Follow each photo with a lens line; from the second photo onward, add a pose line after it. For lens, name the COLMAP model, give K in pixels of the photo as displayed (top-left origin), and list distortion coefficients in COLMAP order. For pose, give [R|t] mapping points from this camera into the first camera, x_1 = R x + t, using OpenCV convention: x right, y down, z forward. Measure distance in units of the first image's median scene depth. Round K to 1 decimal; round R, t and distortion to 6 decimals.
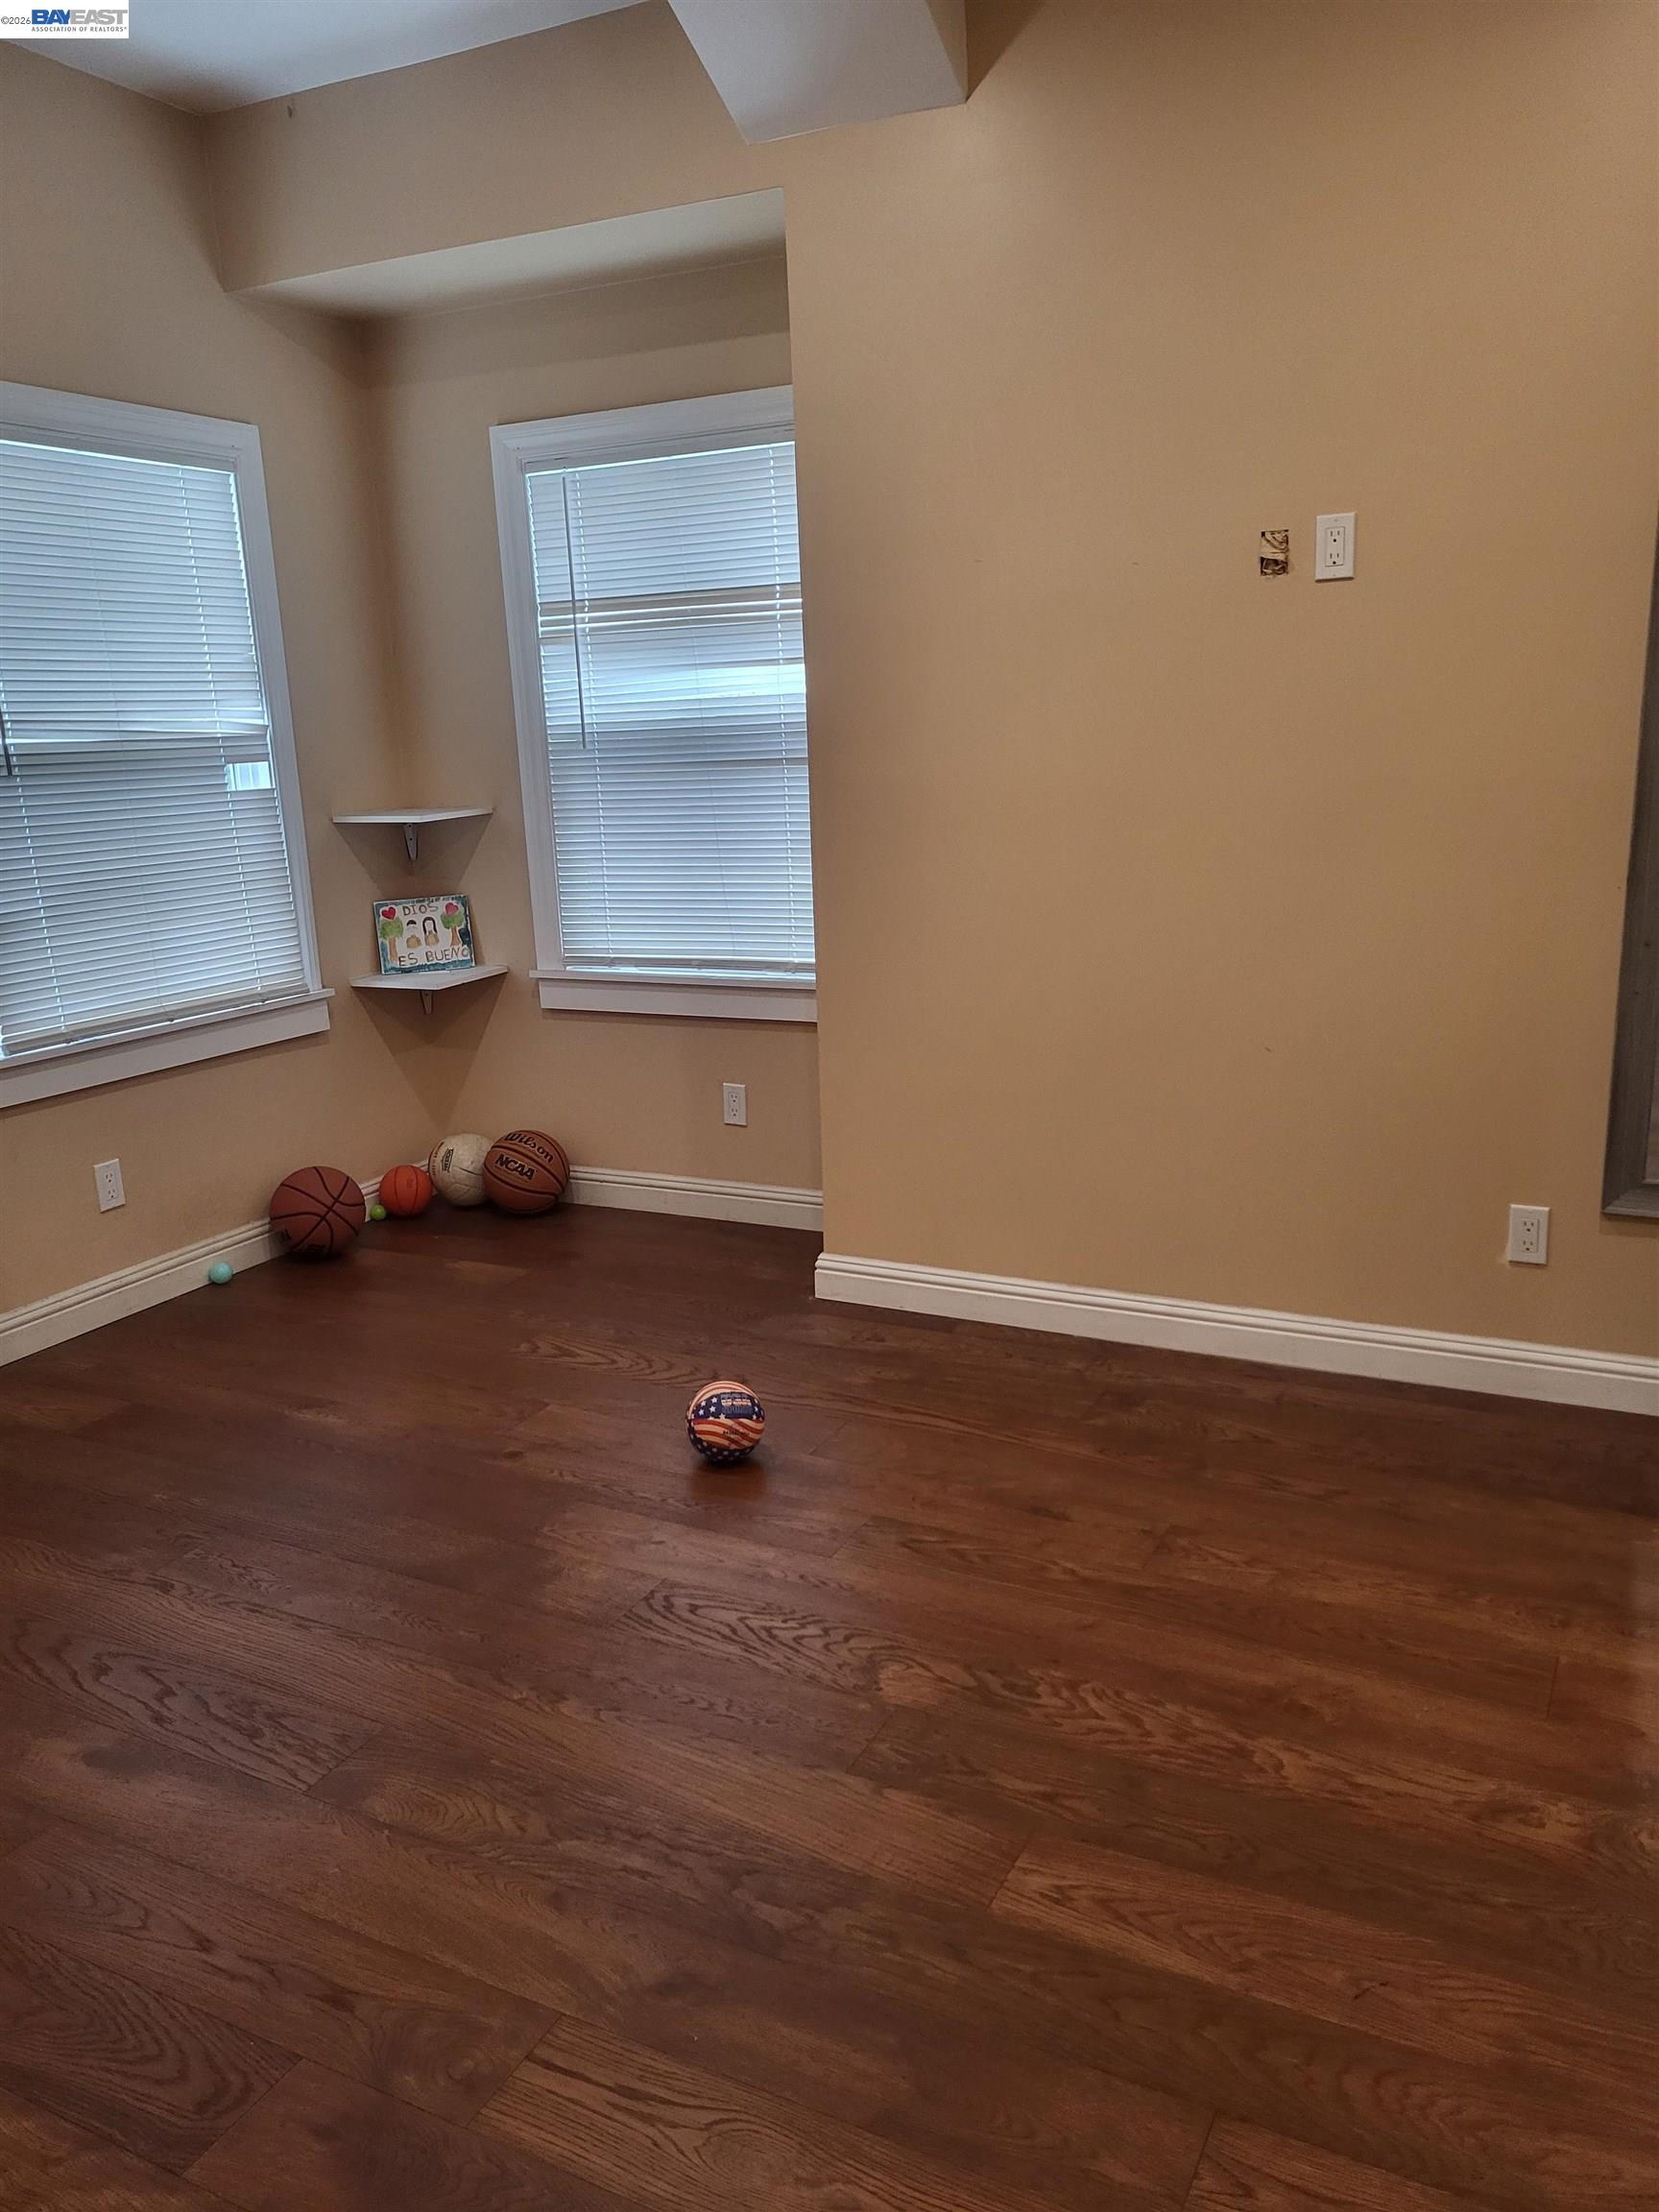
lens RADIAL K [[1634.3, 0, 862.2], [0, 1634.3, 1101.8], [0, 0, 1]] dist [0.053867, -0.000389]
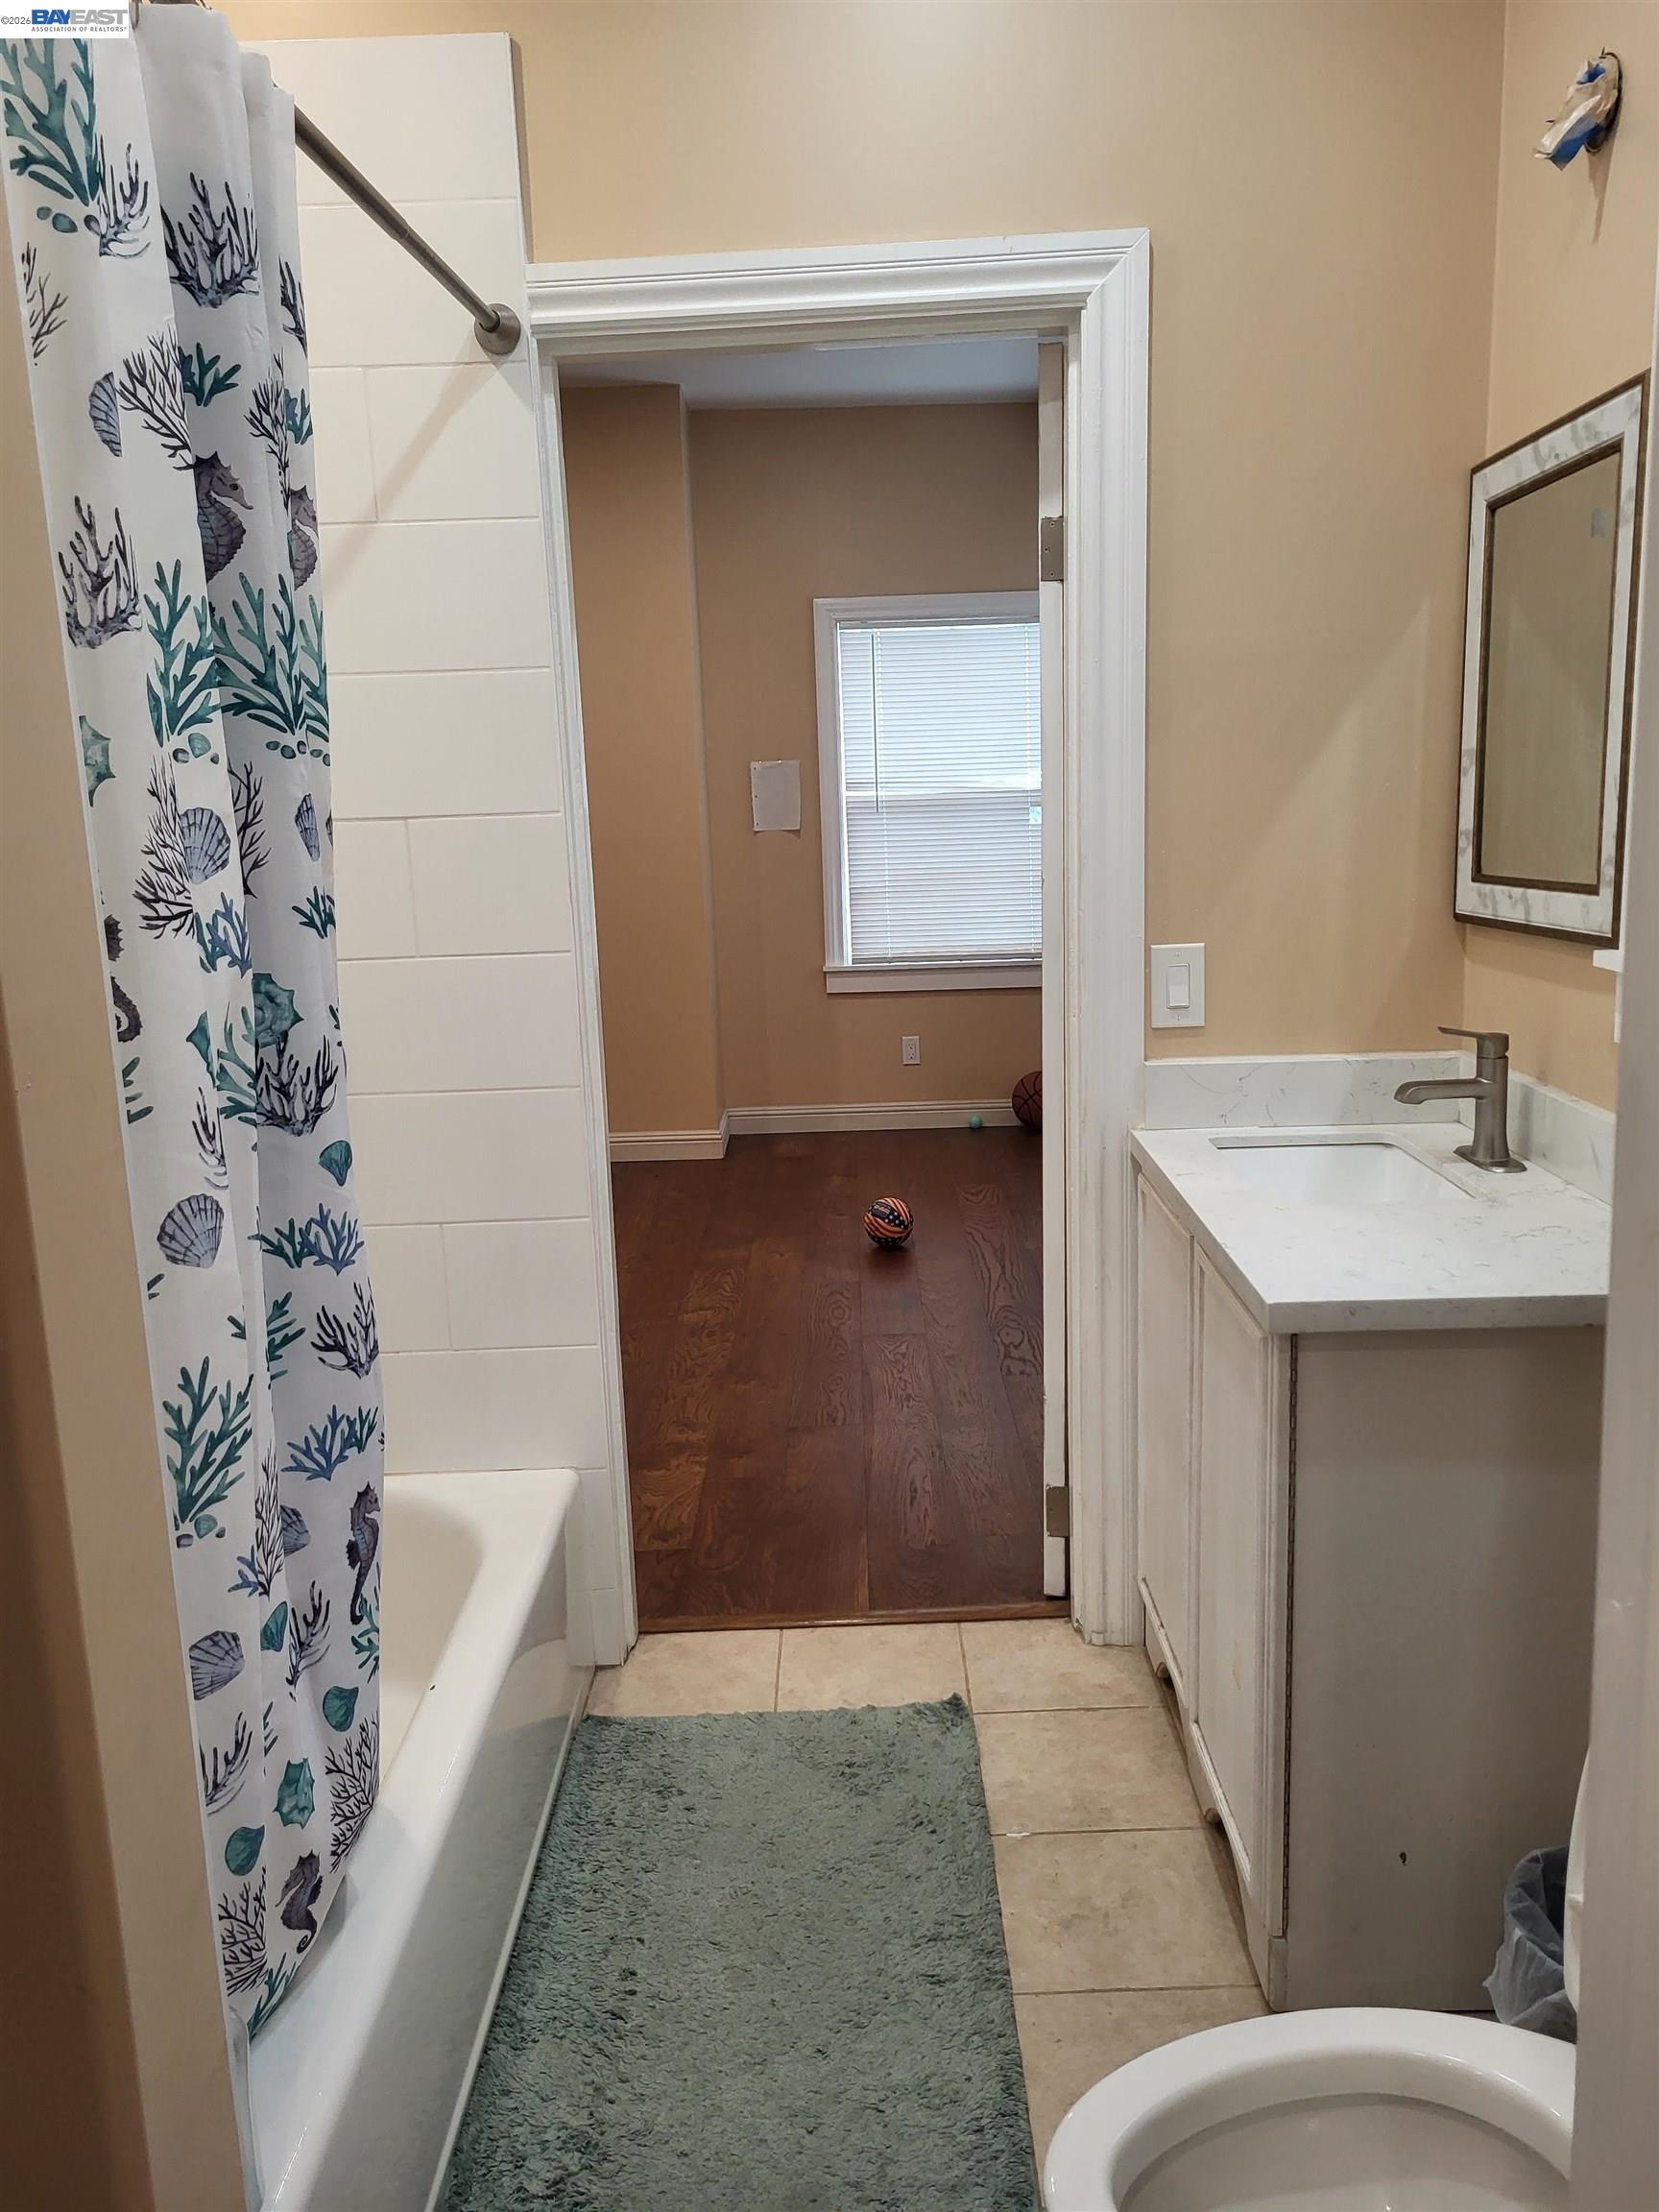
lens RADIAL K [[1634.3, 0, 862.2], [0, 1634.3, 1101.8], [0, 0, 1]] dist [0.053867, -0.000389]
pose [[0.462158, 0.187781, -0.866688, 0.936604], [-0.188916, 0.975737, 0.110669, -0.070503], [0.866441, 0.112585, 0.486420, 0.125751]]
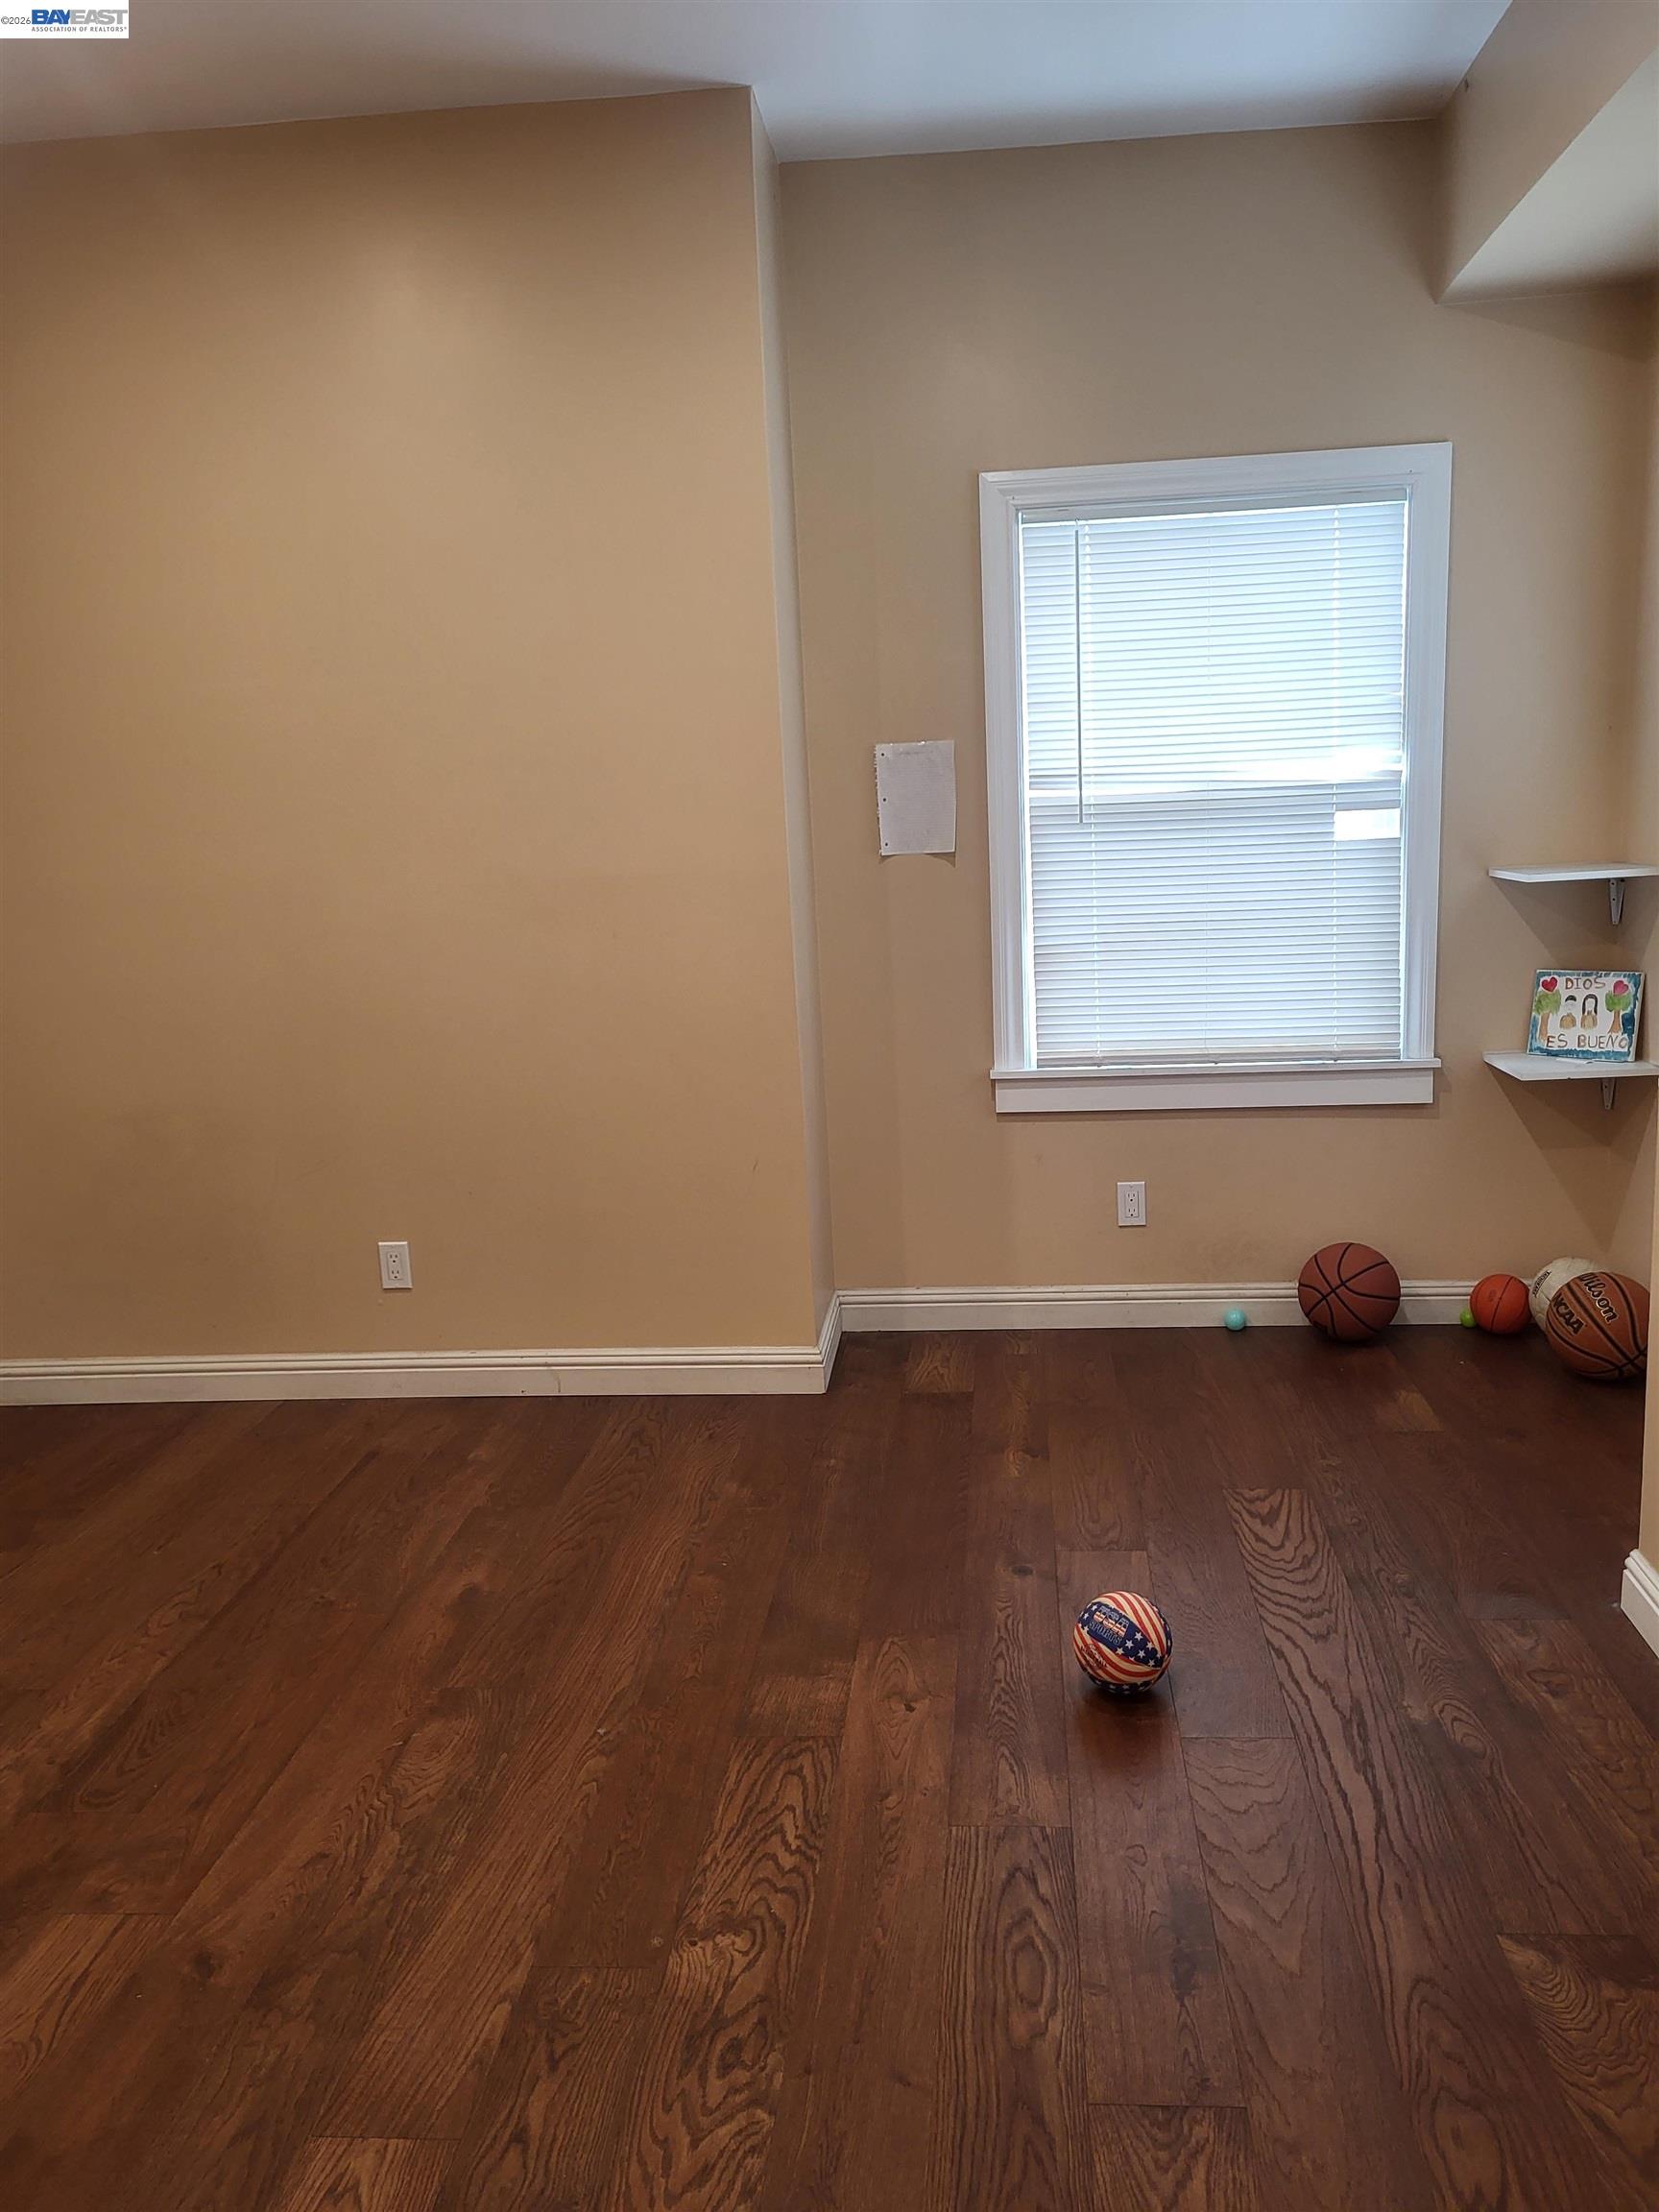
lens RADIAL K [[1676.7, 0, 889.1], [0, 1676.7, 1110.9], [0, 0, 1]] dist [0.068136, -0.060825]
pose [[0.389778, 0.190440, -0.901002, 0.422467], [-0.185599, 0.974553, 0.125695, -0.108234], [0.902012, 0.118232, 0.415205, 0.371976]]
